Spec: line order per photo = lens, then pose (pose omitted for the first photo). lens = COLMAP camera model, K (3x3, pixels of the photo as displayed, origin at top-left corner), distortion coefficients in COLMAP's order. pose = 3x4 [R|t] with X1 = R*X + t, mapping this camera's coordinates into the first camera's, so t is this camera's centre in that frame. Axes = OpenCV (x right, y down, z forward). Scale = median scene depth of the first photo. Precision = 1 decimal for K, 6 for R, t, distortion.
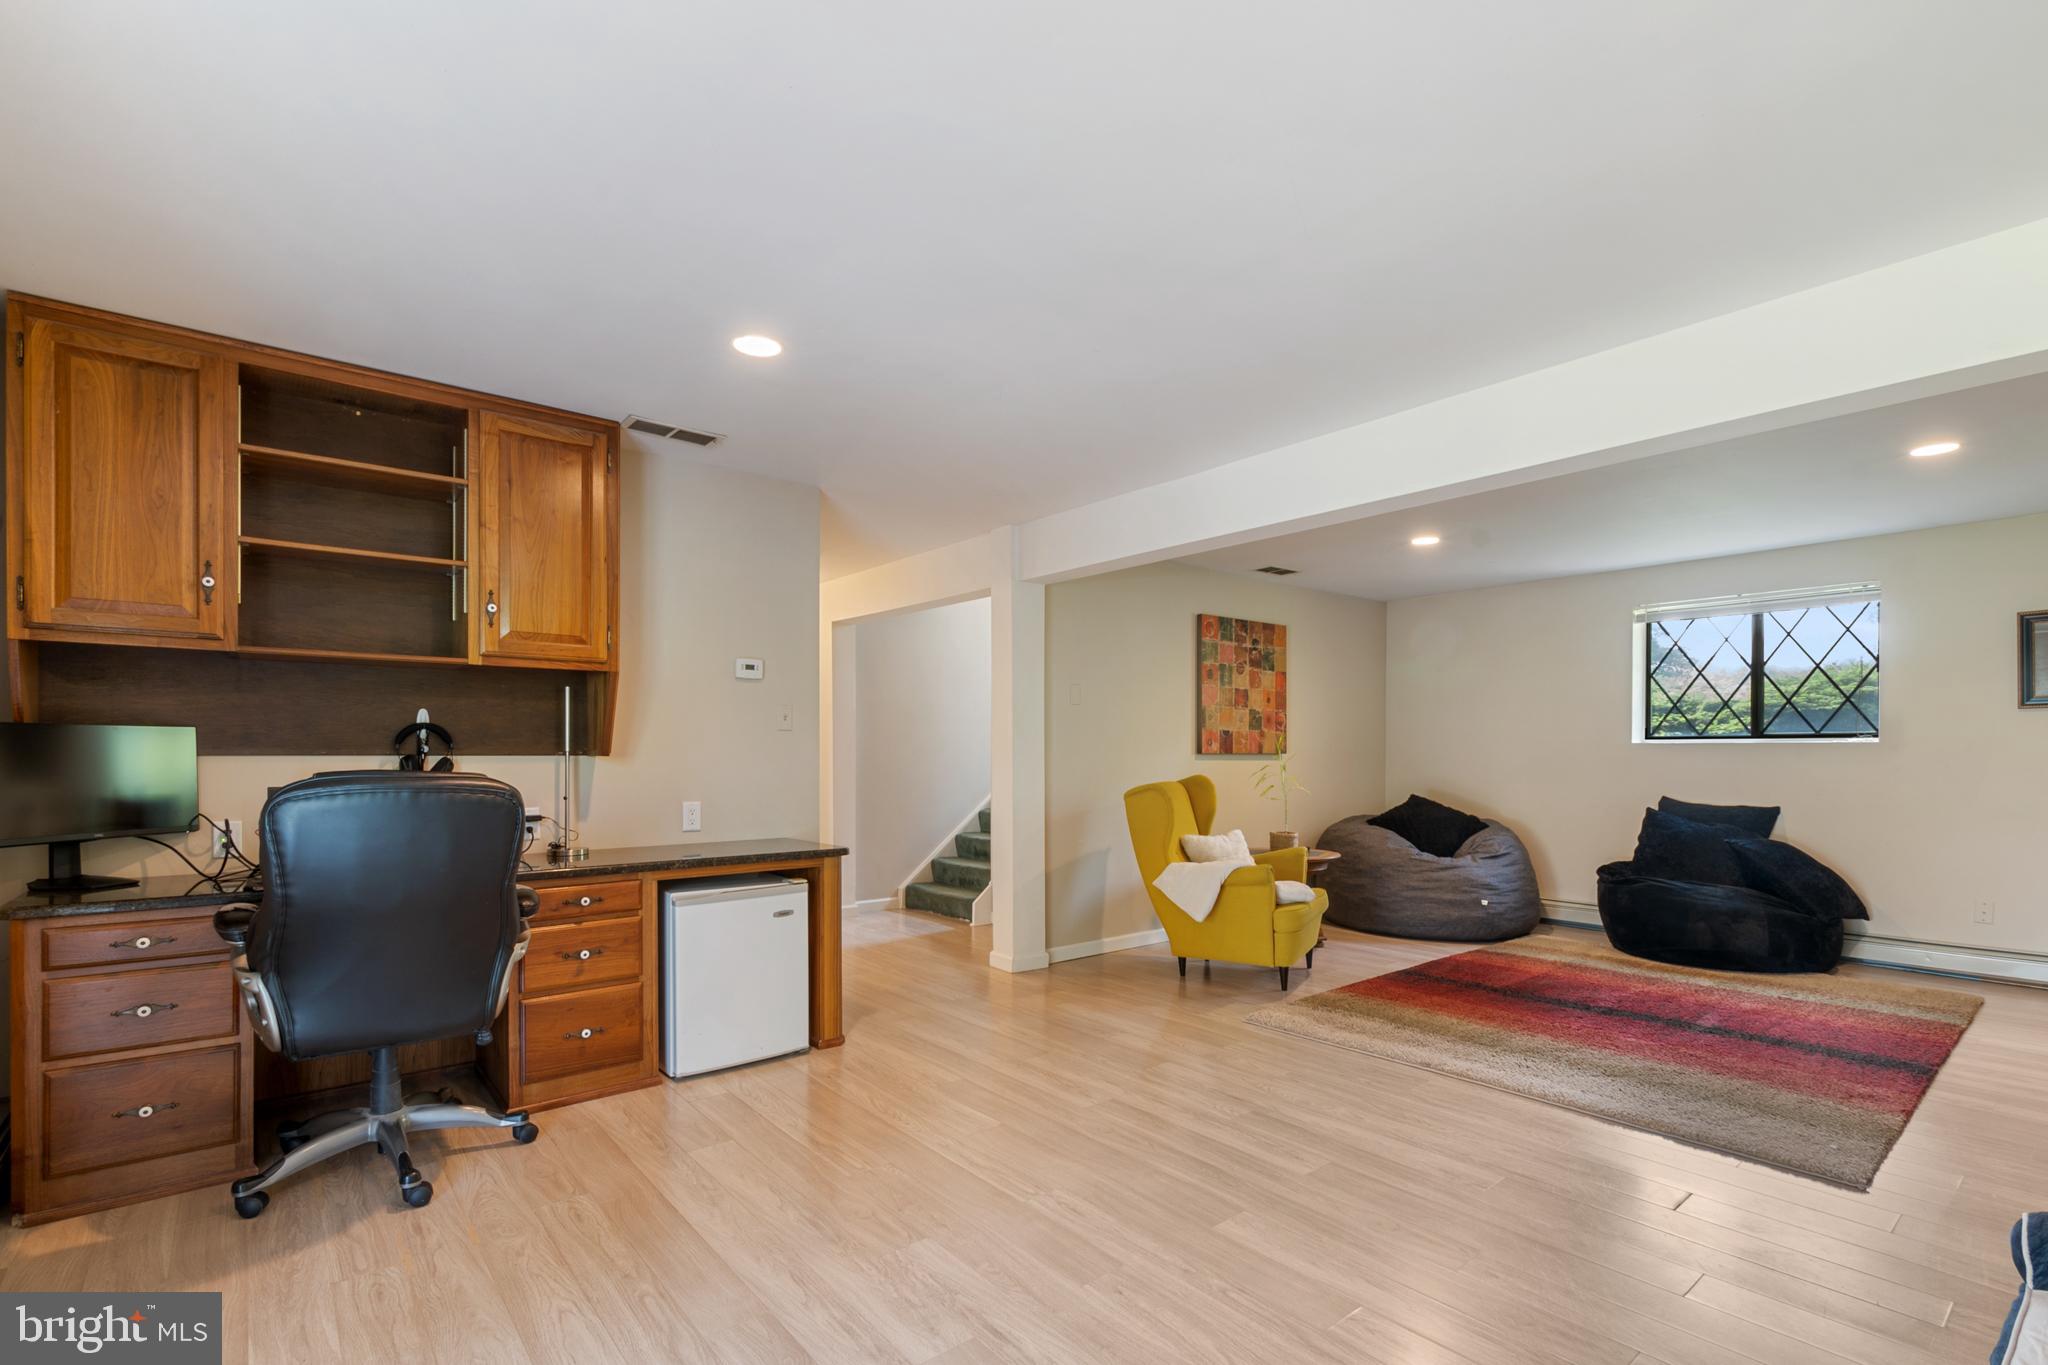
lens RADIAL K [[913.2, 0, 1044.0], [0, 913.2, 757.0], [0, 0, 1]] dist [0.005406, -0.004024]
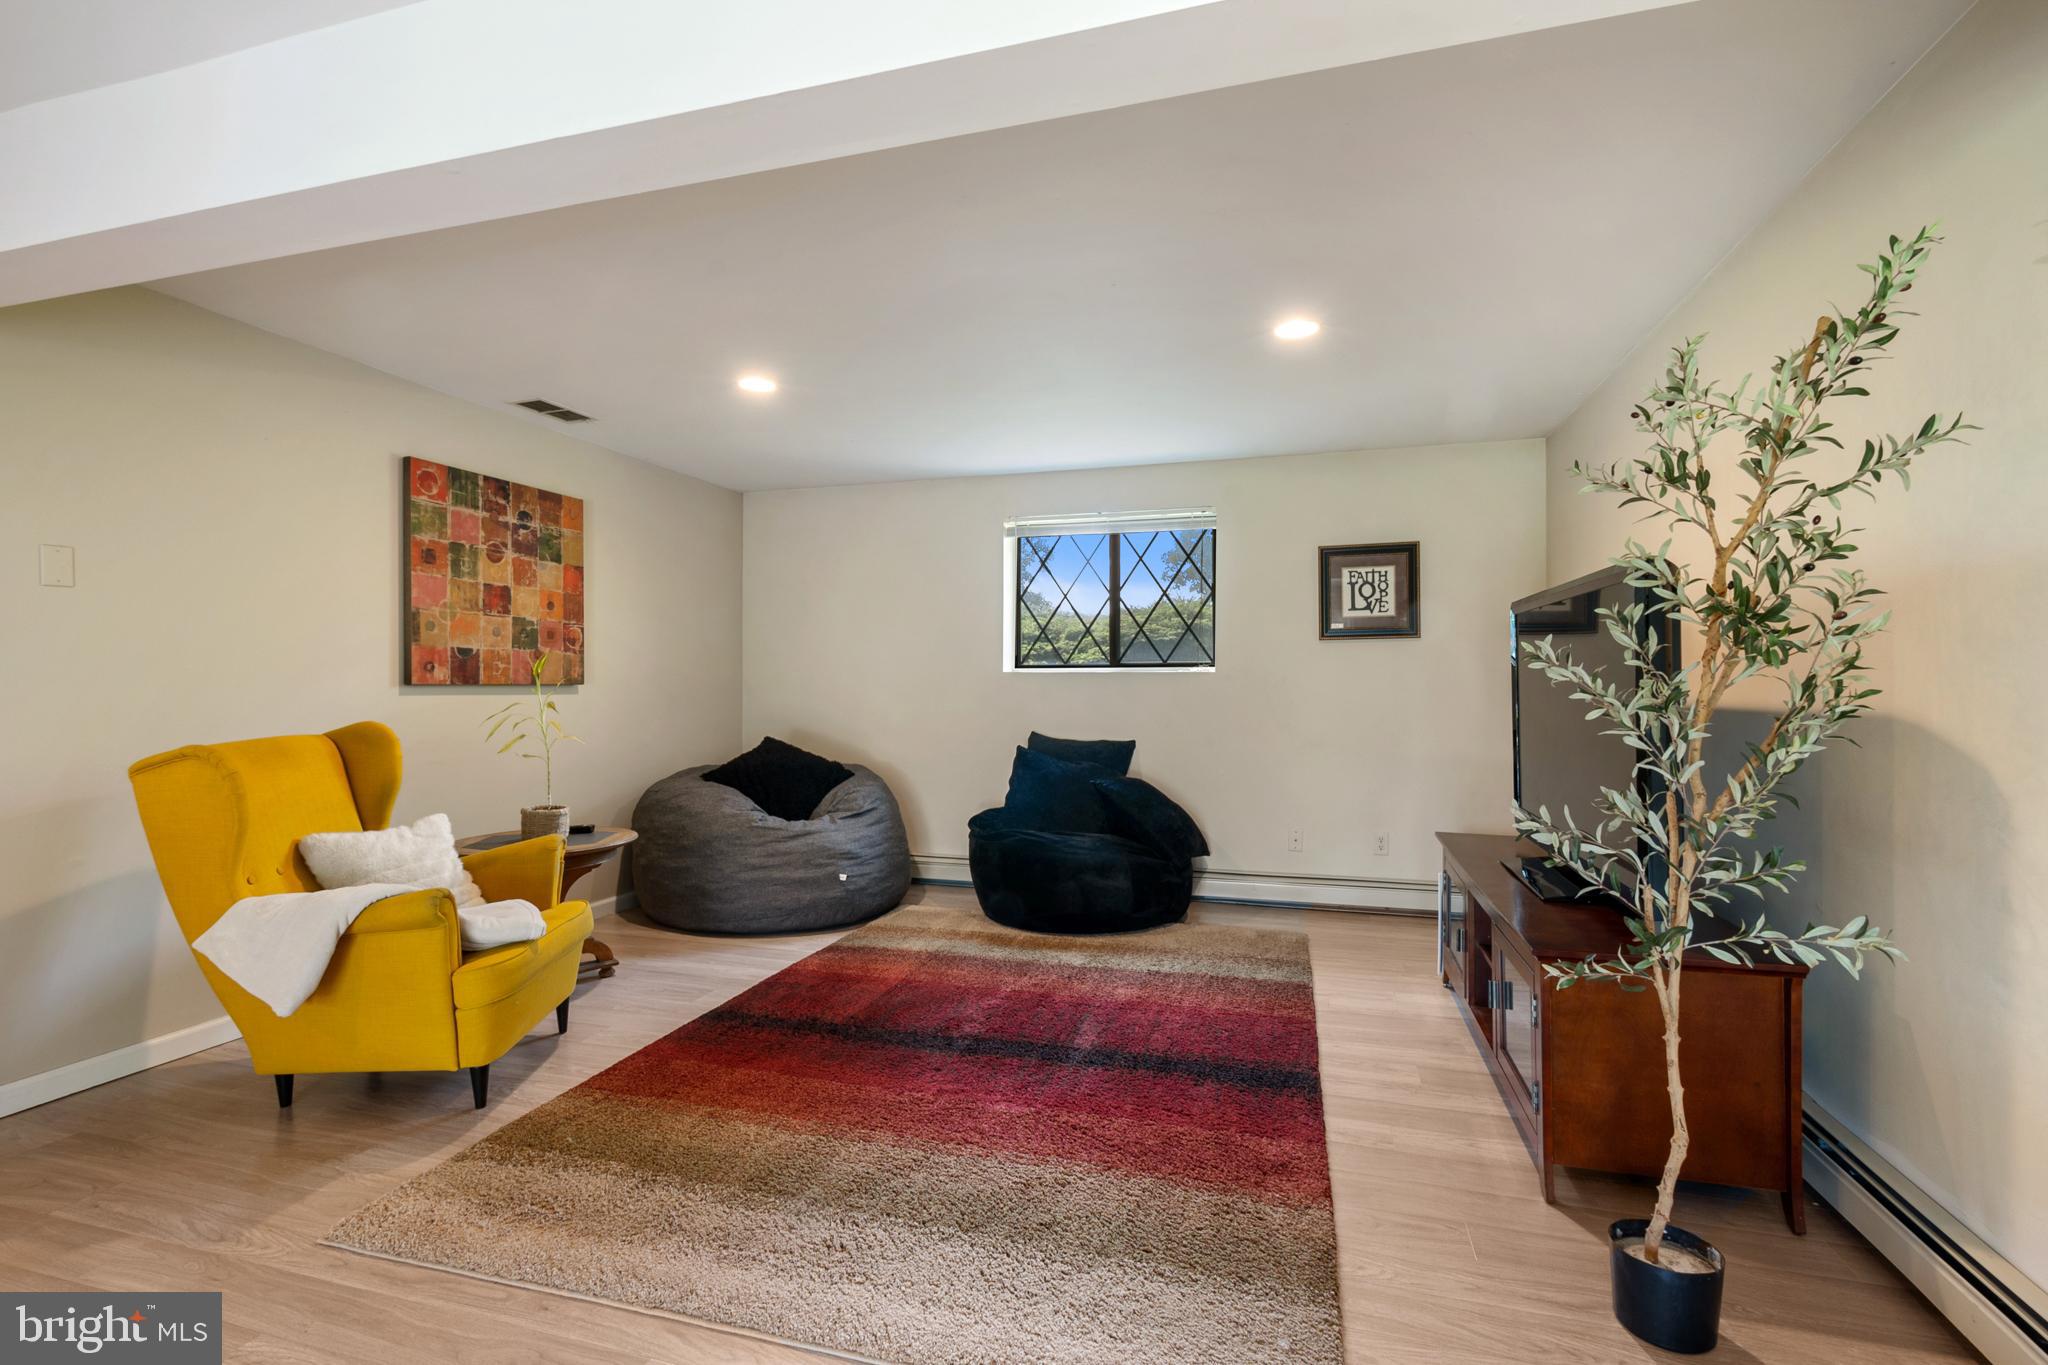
lens RADIAL K [[913.2, 0, 1027.0], [0, 913.2, 676.3], [0, 0, 1]] dist [0.005406, -0.004024]
pose [[0.828486, 0.003702, 0.559998, 0.180034], [0.003440, 0.999926, -0.011699, -0.000827], [-0.560000, 0.011619, 0.828411, 0.274789]]
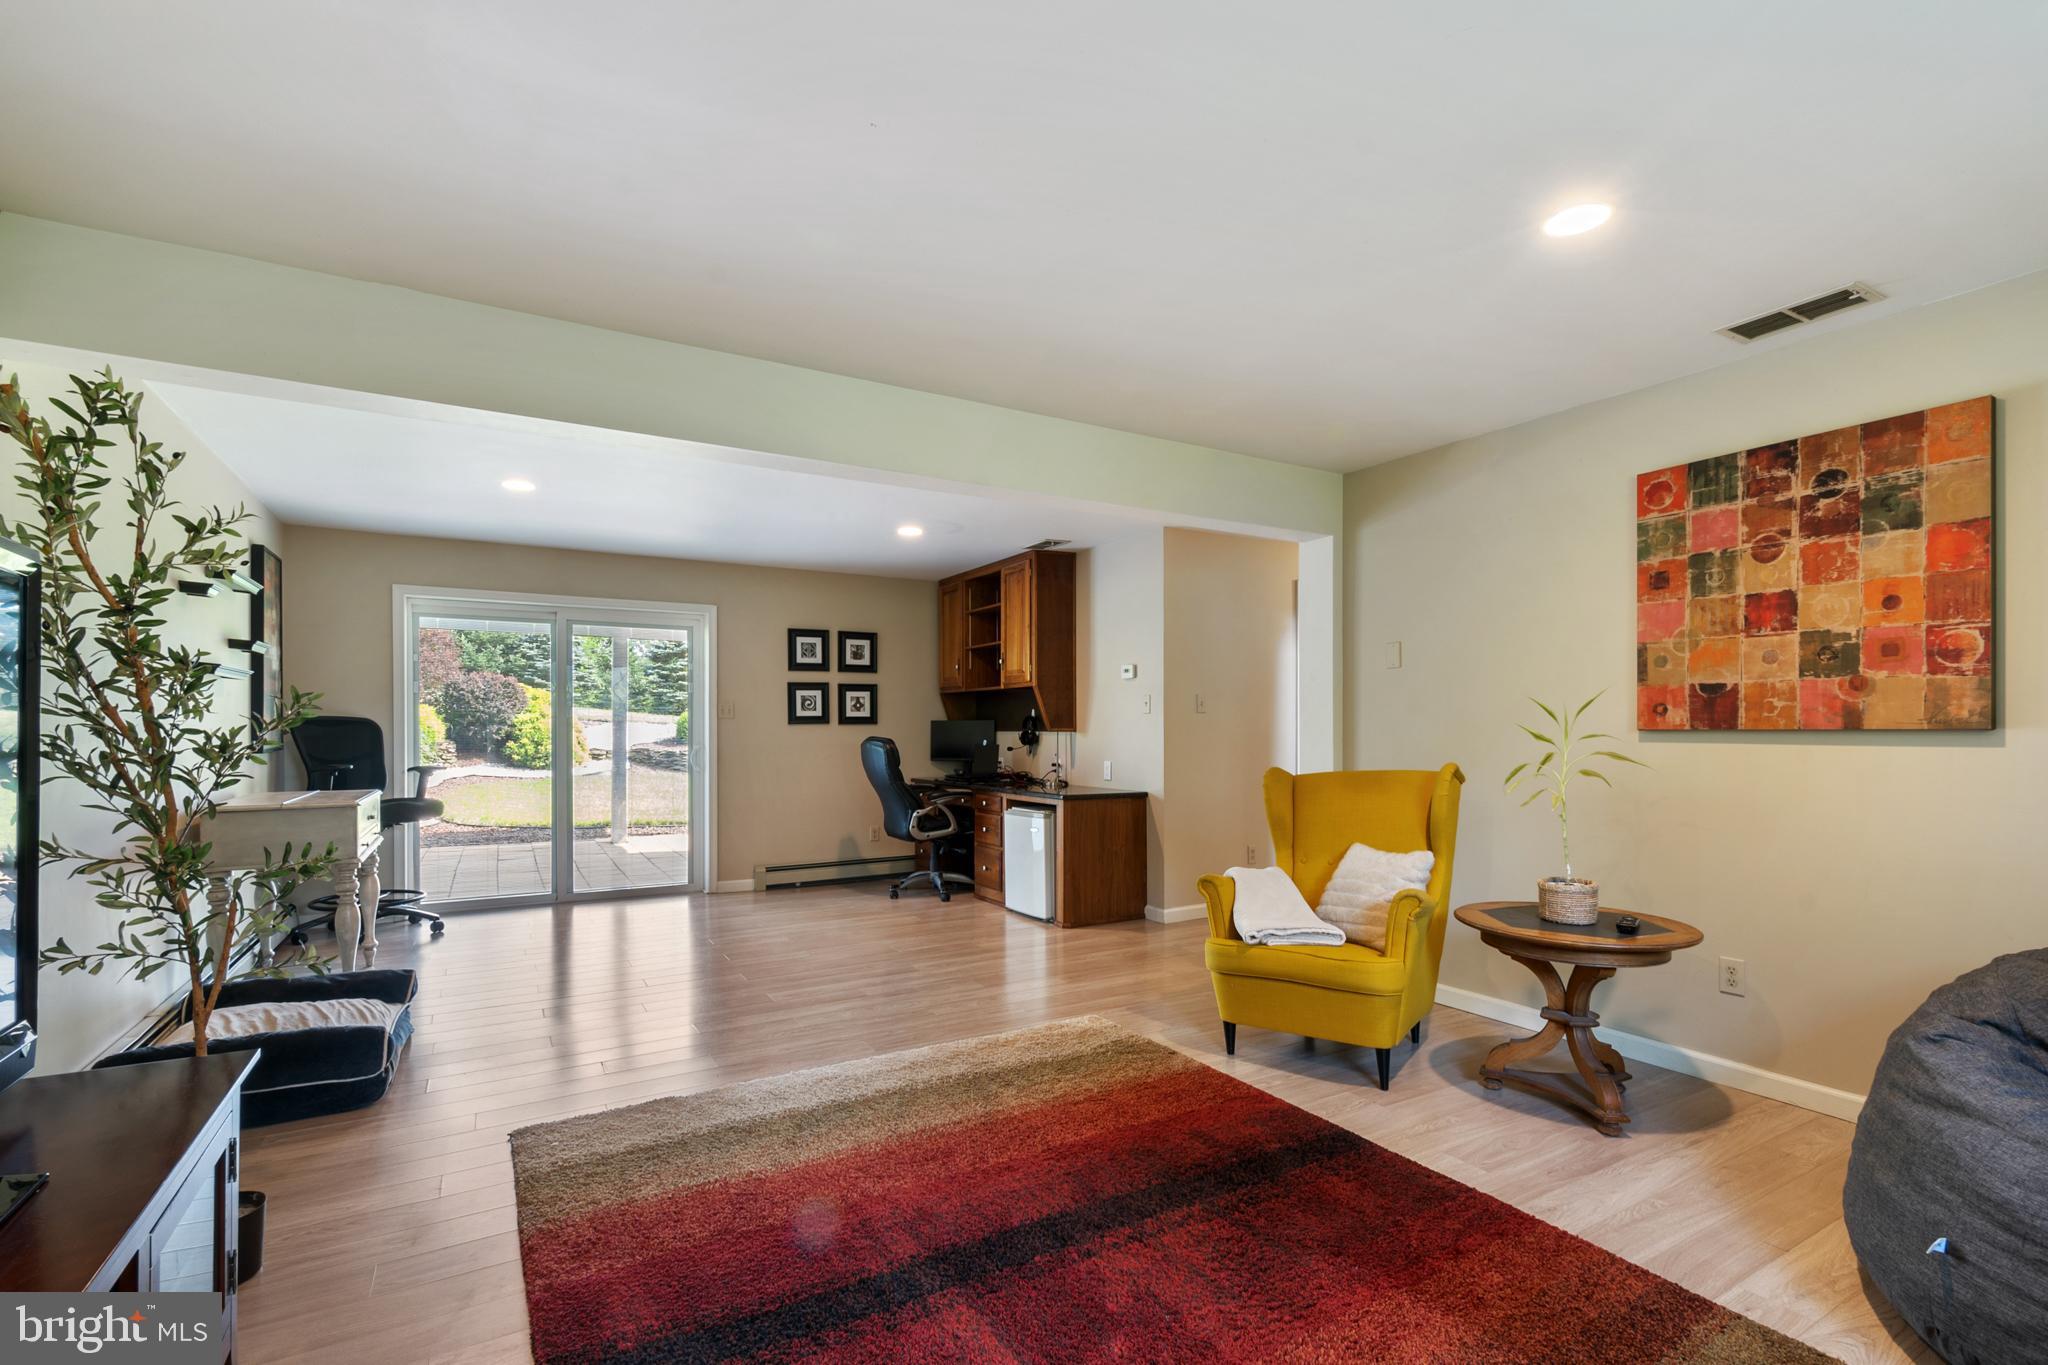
lens RADIAL K [[913.2, 0, 1037.7], [0, 913.2, 741.1], [0, 0, 1]] dist [0.005406, -0.004024]
pose [[-0.143688, 0.008251, -0.989589, 0.806566], [-0.006876, 0.999933, 0.009336, 0.000226], [0.989599, 0.008146, -0.143622, 0.760322]]
